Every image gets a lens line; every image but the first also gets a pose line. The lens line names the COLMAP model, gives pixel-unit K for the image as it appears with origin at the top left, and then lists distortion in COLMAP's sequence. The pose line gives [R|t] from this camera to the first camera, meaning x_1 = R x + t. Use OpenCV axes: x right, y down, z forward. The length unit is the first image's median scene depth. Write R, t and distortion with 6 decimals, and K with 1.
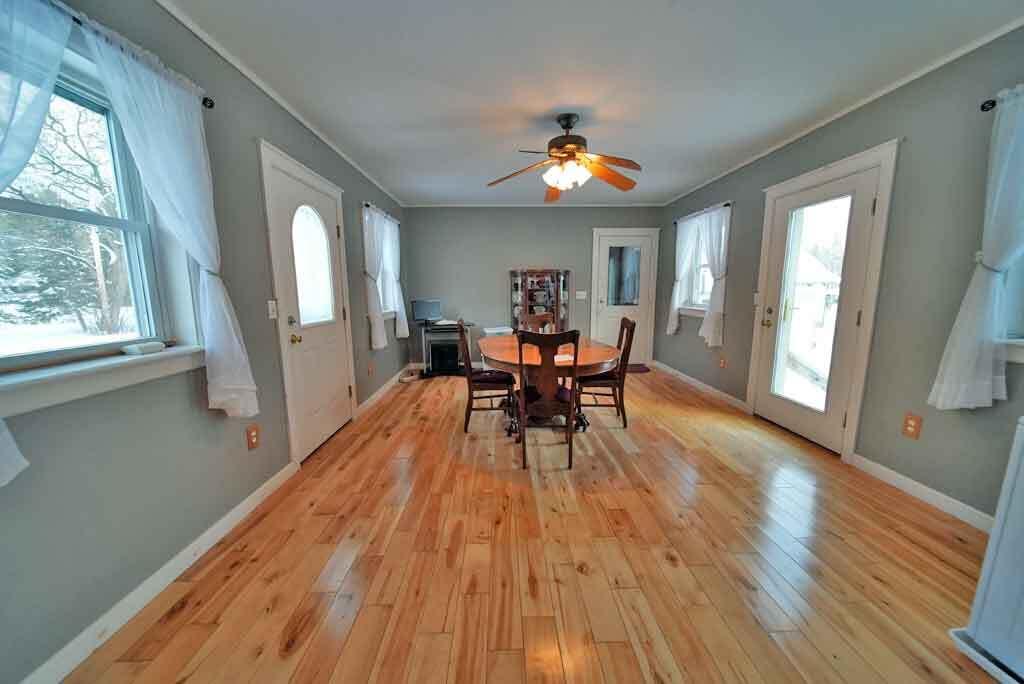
lens RADIAL K [[359.4, 0, 511.6], [0, 359.4, 344.7], [0, 0, 1]] dist [-0.001809, -0.000044]
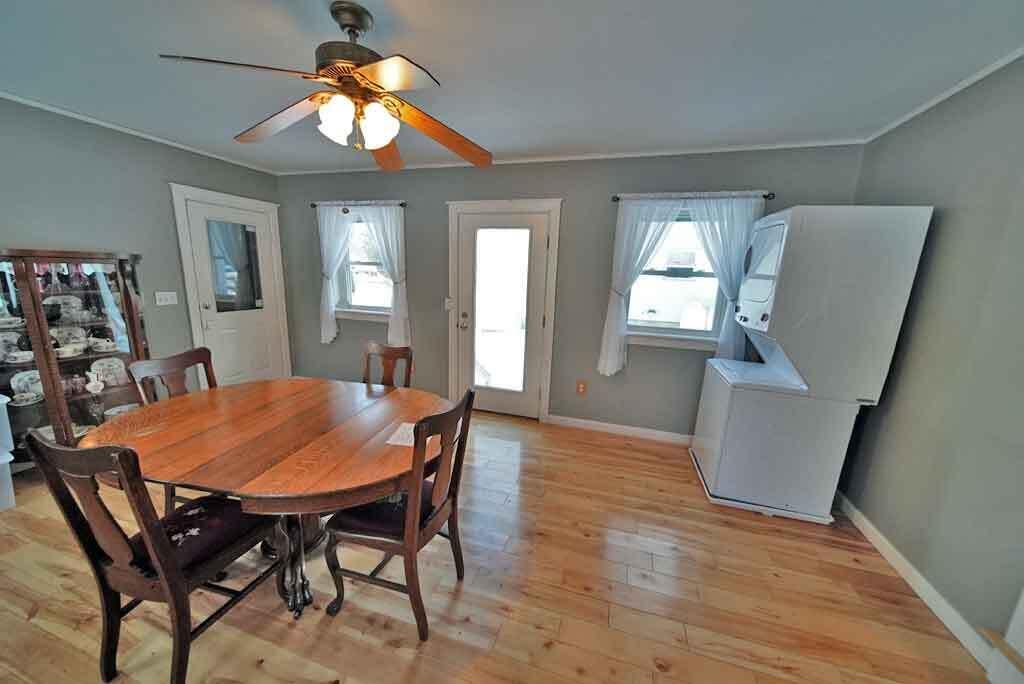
lens RADIAL K [[359.4, 0, 506.8], [0, 359.4, 344.1], [0, 0, 1]] dist [-0.001809, -0.000044]
pose [[0.322520, -0.172597, 0.930694, -0.354149], [0.107365, 0.983560, 0.145196, -0.183968], [-0.940454, 0.053096, 0.335749, 0.602968]]
